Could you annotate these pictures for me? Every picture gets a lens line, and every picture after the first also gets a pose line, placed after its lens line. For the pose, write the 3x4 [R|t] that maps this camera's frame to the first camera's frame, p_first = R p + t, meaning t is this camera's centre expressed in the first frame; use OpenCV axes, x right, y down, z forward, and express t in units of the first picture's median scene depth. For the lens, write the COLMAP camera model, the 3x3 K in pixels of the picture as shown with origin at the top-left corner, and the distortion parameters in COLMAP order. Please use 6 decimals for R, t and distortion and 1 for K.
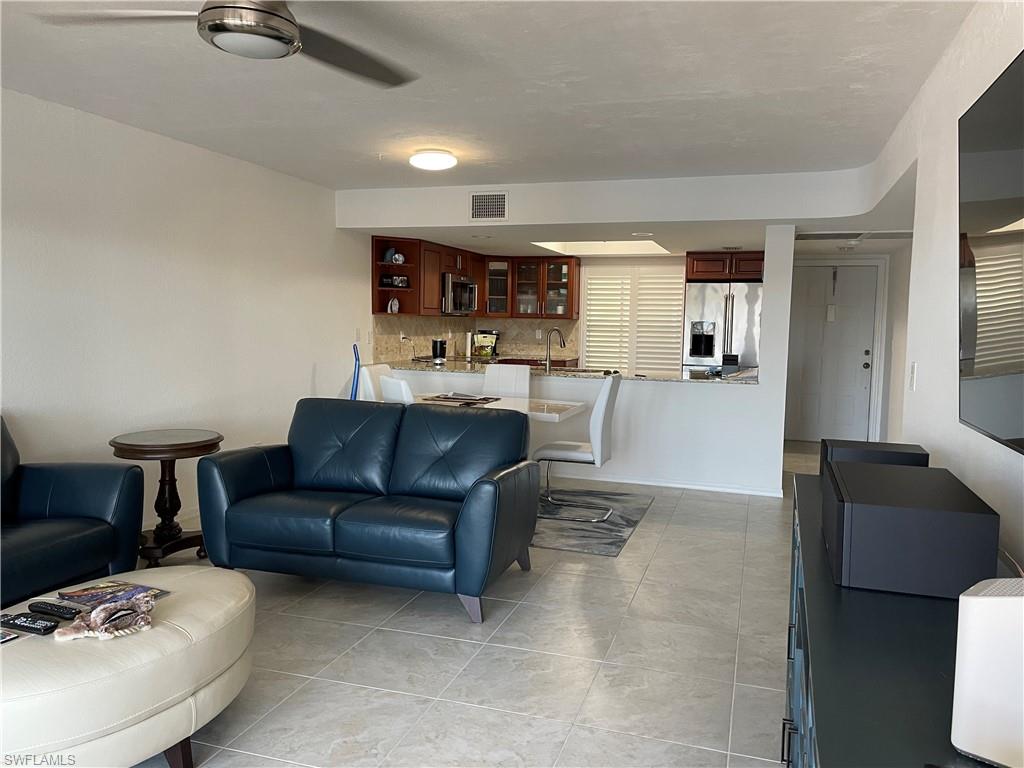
lens RADIAL K [[785.5, 0, 511.4], [0, 785.5, 383.6], [0, 0, 1]] dist [0.000544, 0.001613]
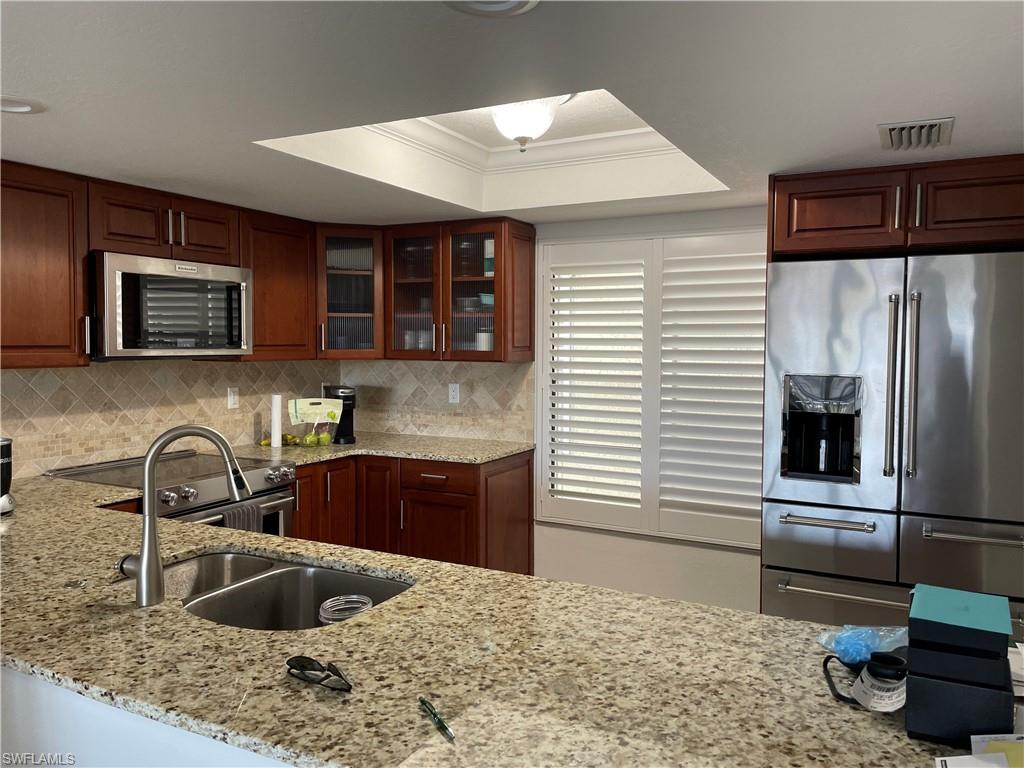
lens RADIAL K [[785.5, 0, 511.1], [0, 785.5, 384.3], [0, 0, 1]] dist [0.000544, 0.001613]
pose [[0.990102, -0.004210, -0.140286, 0.140589], [0.000036, 0.999558, -0.029743, -0.057164], [0.140349, 0.029443, 0.989664, 0.570262]]
